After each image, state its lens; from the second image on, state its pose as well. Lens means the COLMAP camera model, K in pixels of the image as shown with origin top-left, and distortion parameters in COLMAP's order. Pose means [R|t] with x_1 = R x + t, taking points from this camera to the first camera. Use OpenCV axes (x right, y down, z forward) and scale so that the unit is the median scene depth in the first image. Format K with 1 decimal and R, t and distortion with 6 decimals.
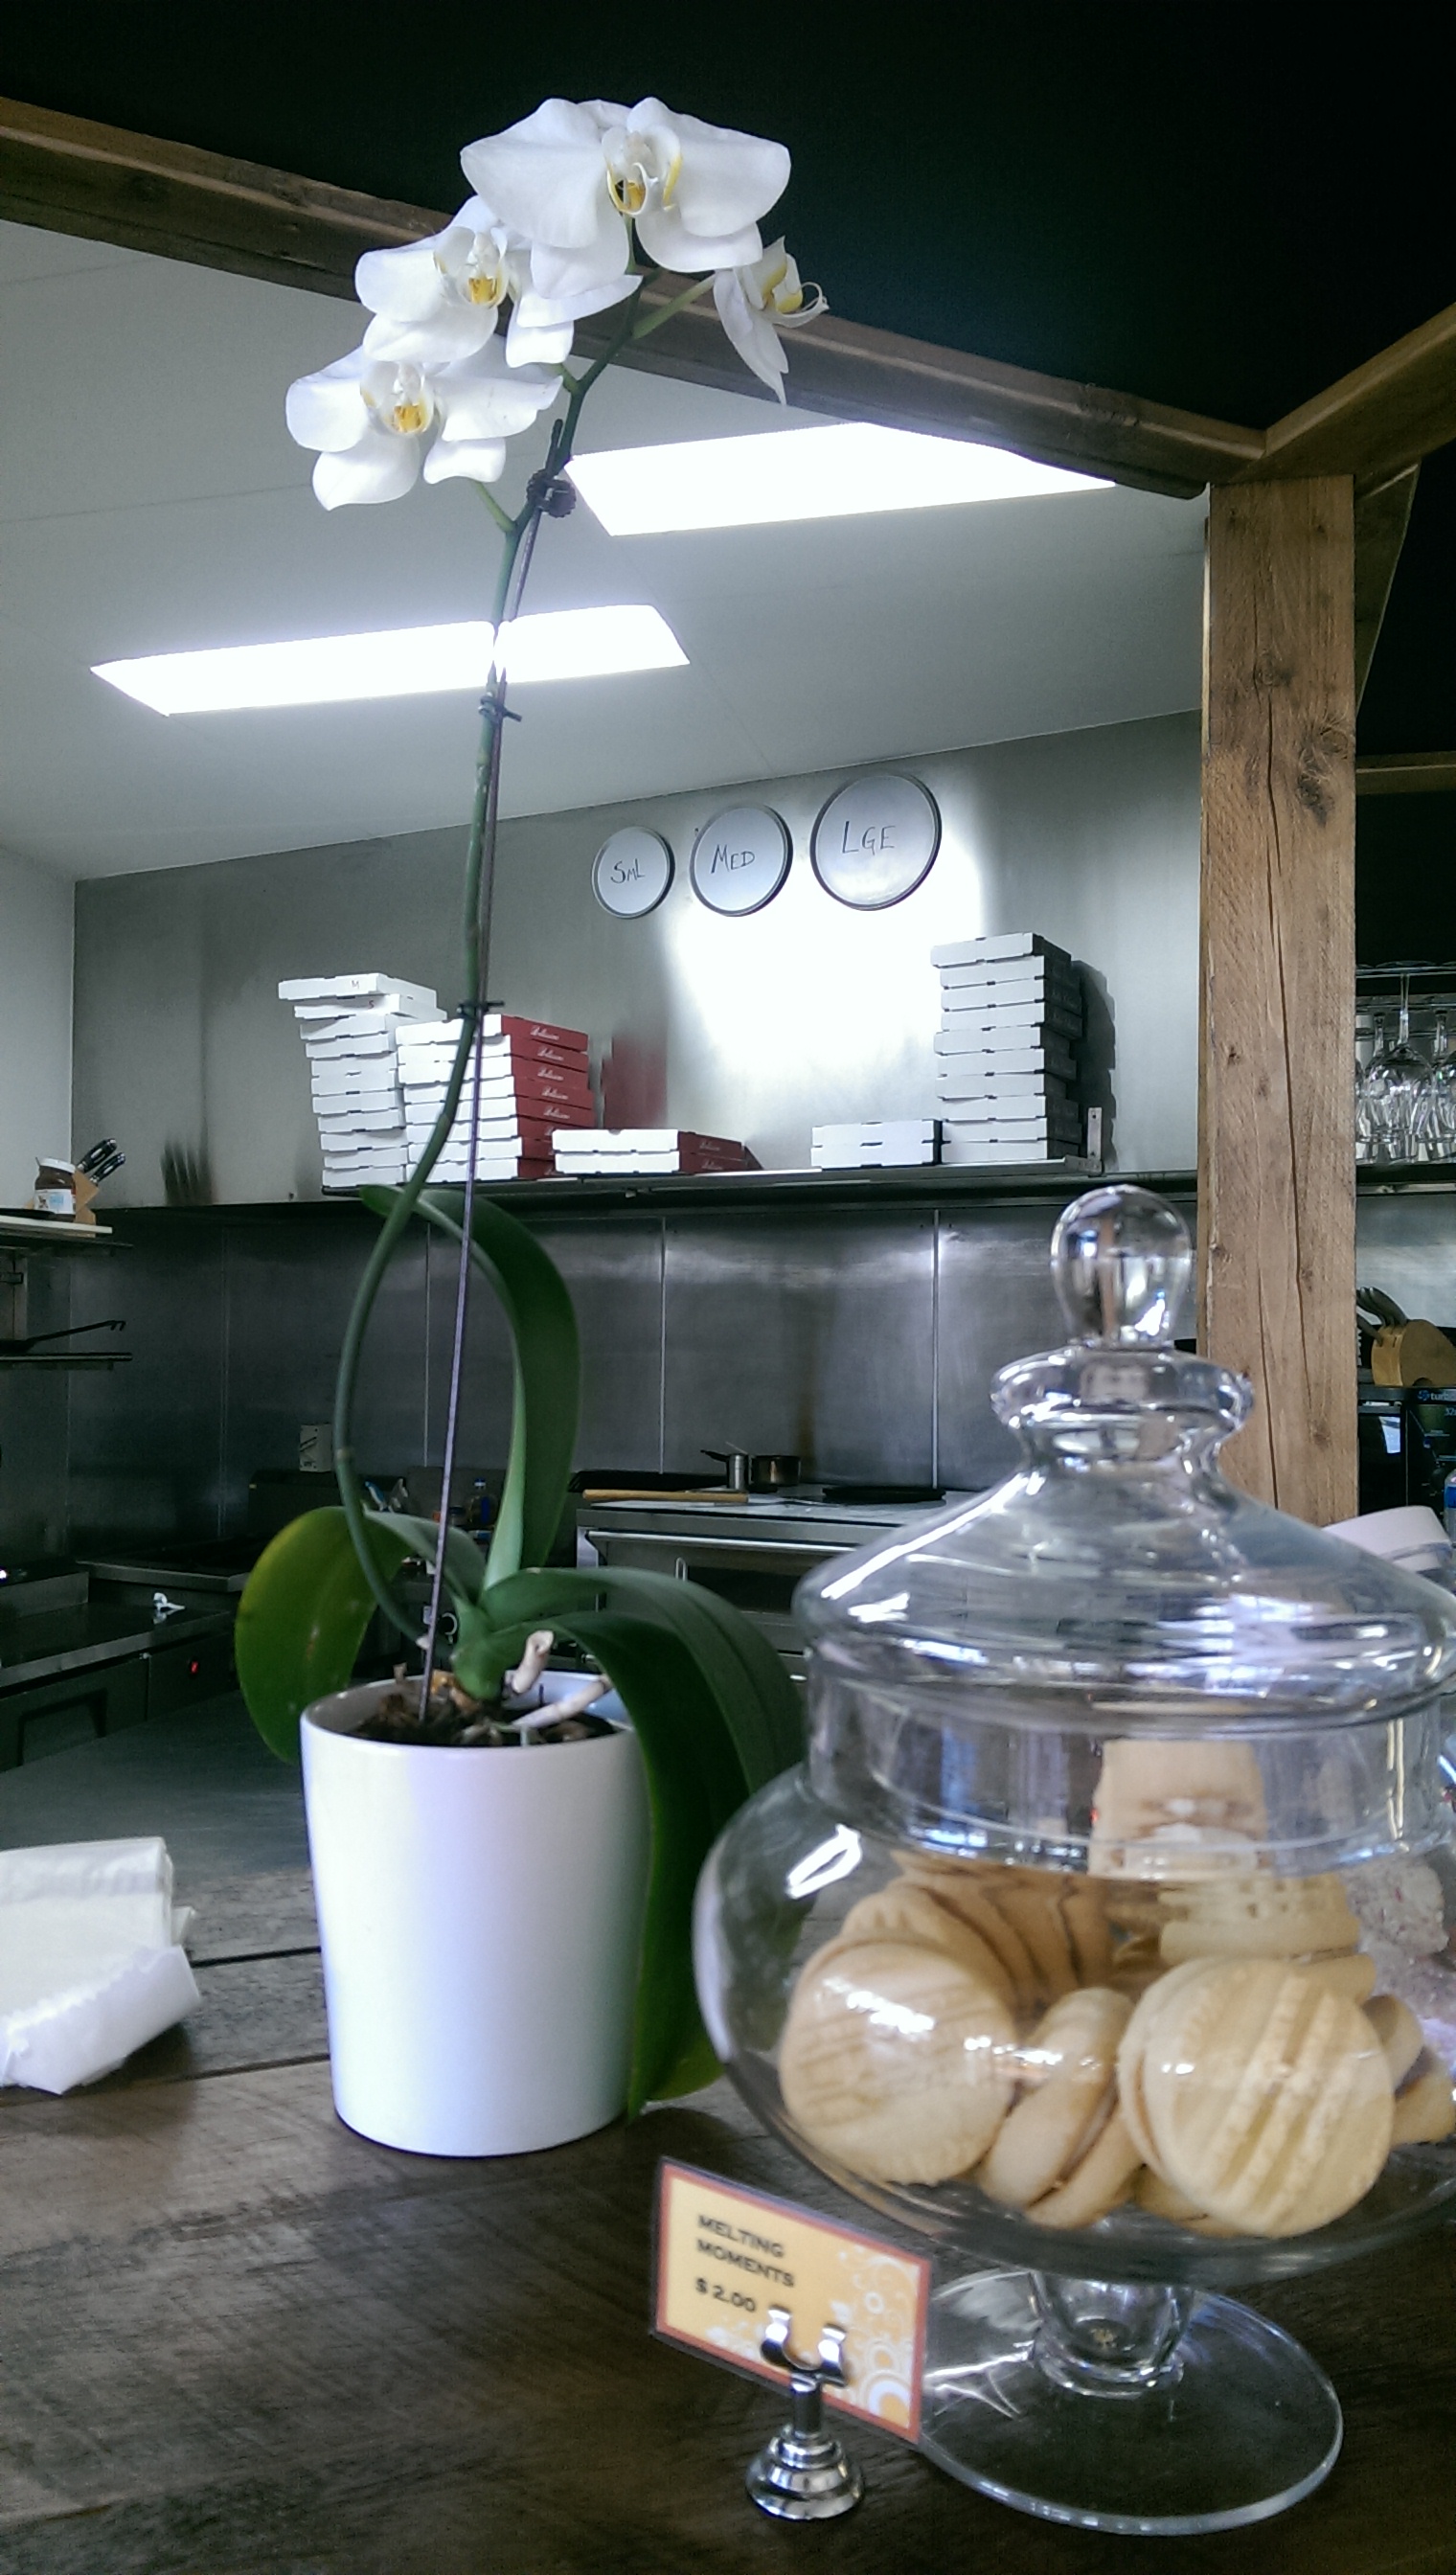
lens RADIAL K [[1926.7, 0, 736.3], [0, 1926.7, 1287.9], [0, 0, 1]] dist [0.009357, -0.038168]
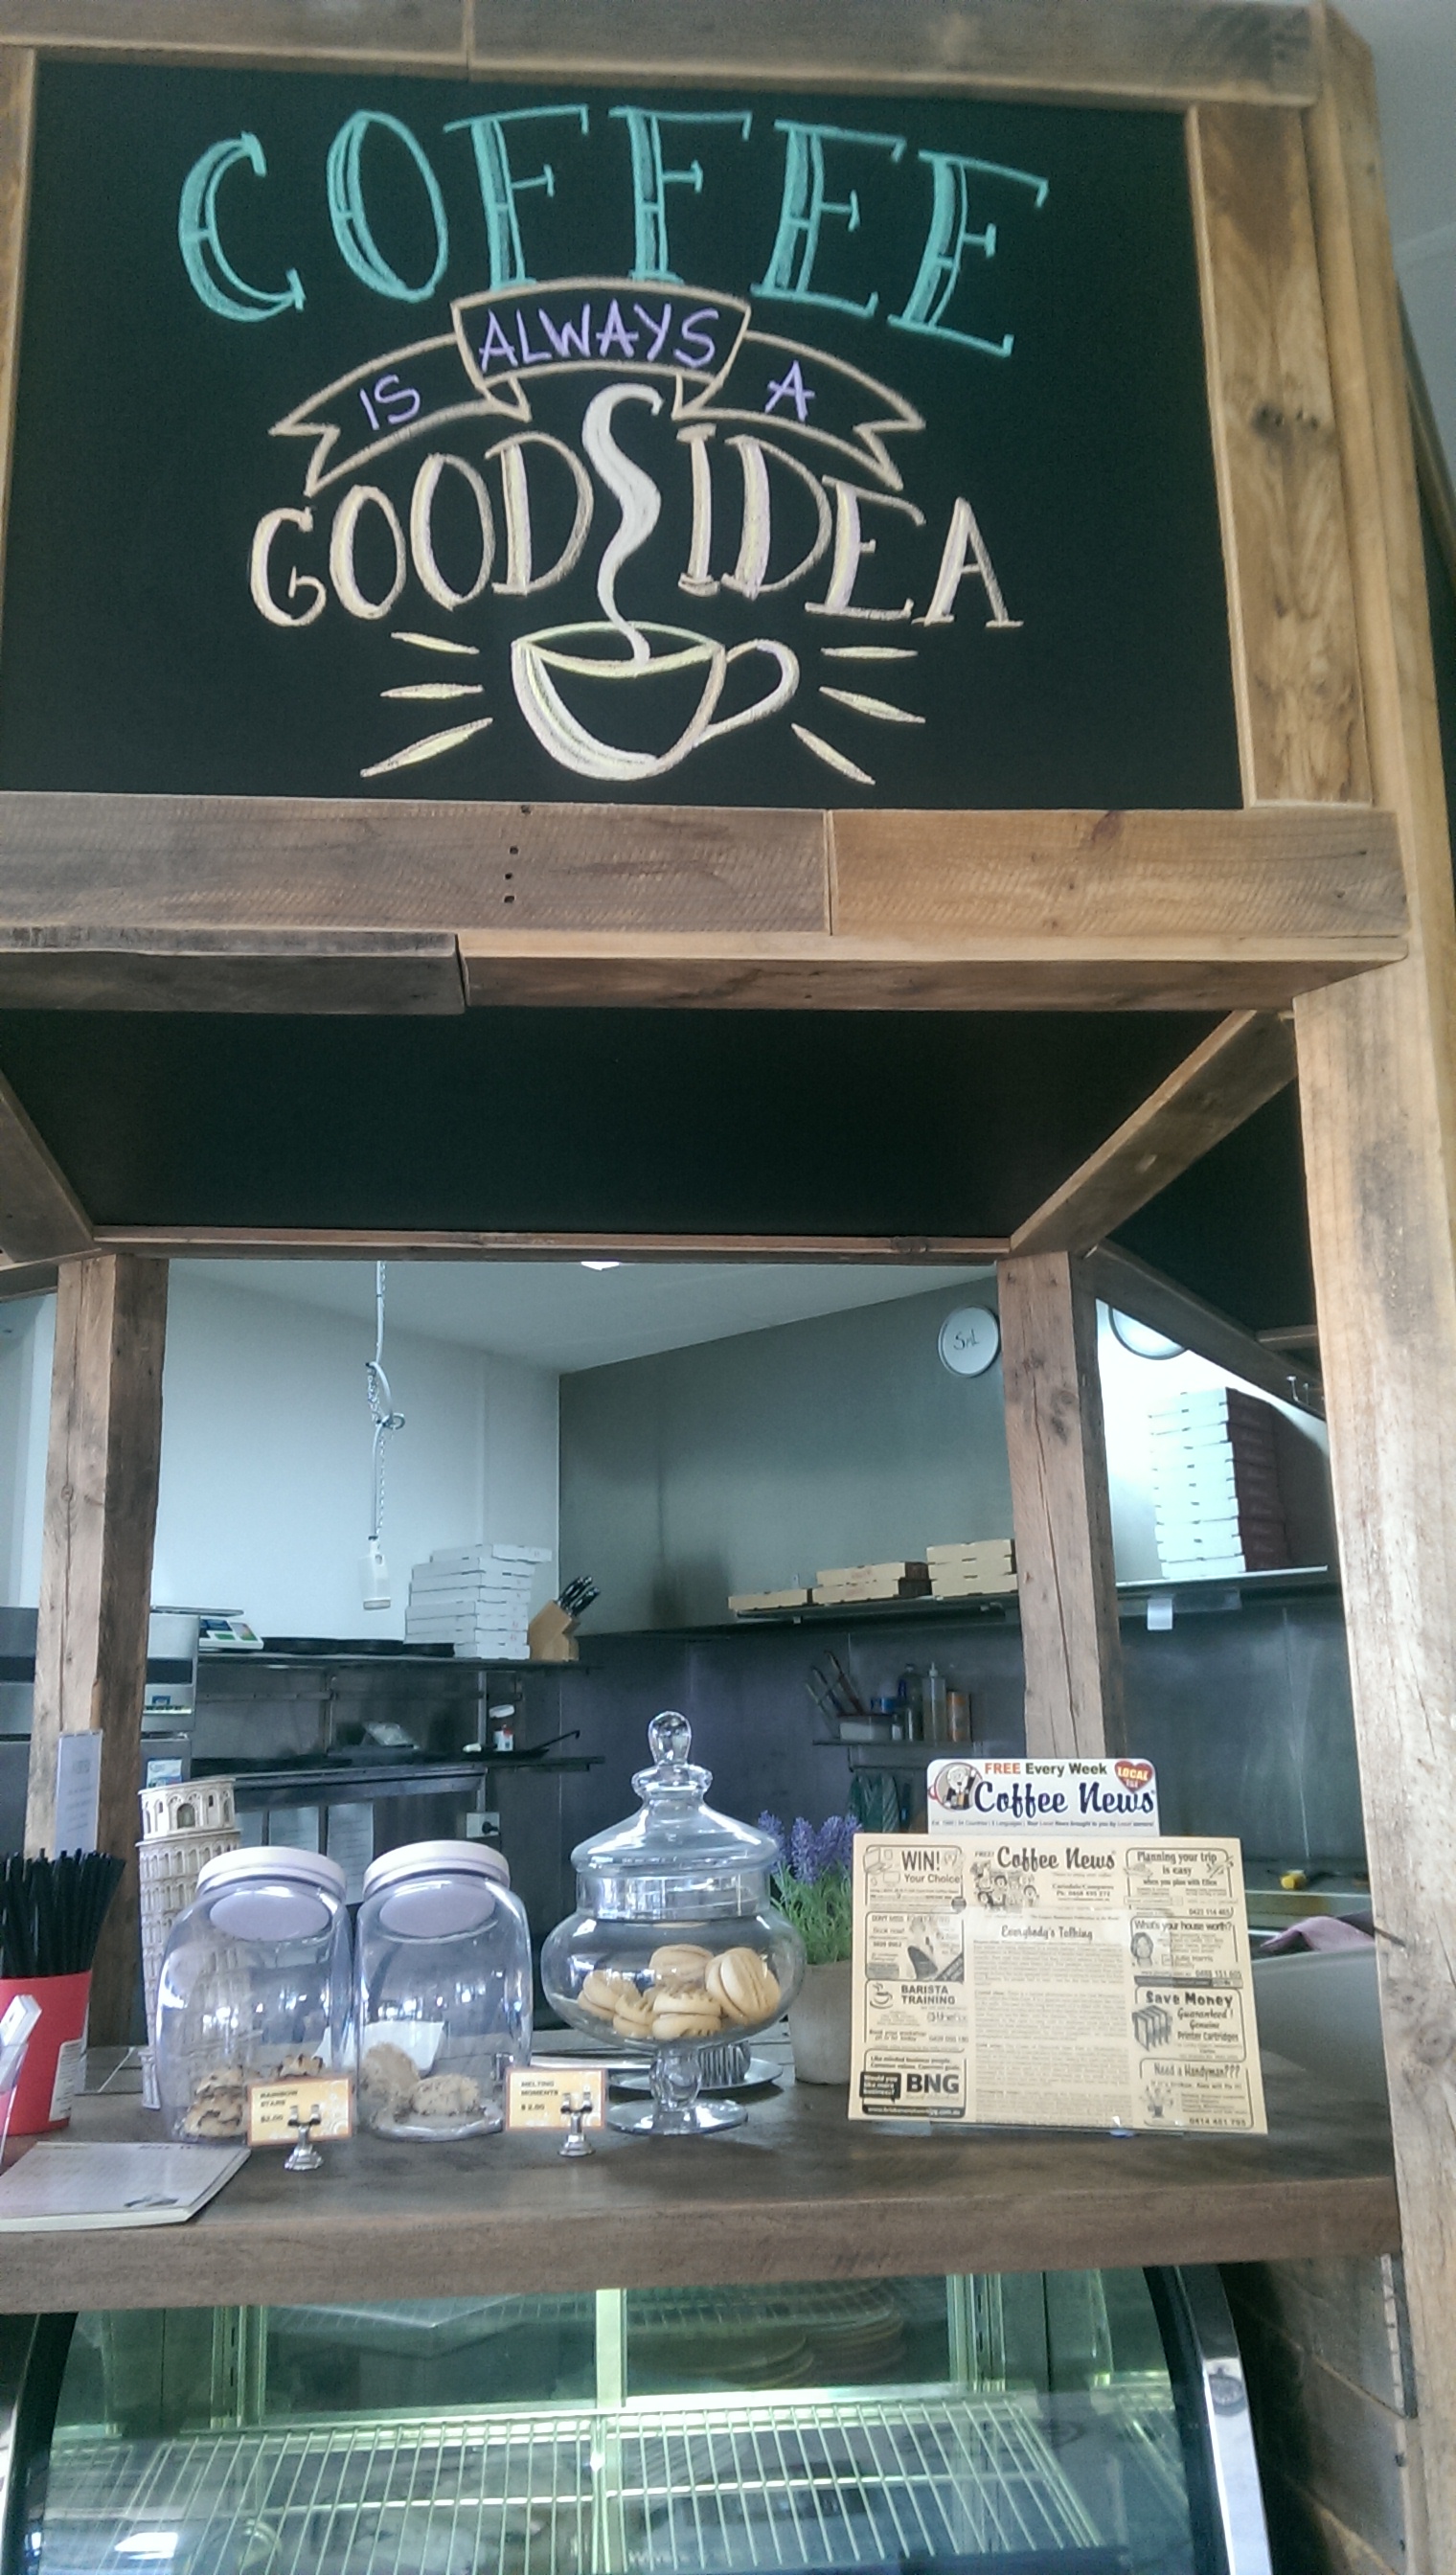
lens RADIAL K [[1926.7, 0, 725.6], [0, 1926.7, 1295.0], [0, 0, 1]] dist [0.009357, -0.038168]
pose [[0.958491, -0.088663, -0.270986, 0.491502], [0.034801, 0.979695, -0.197450, -0.036665], [0.282990, 0.179824, 0.942115, -0.767799]]
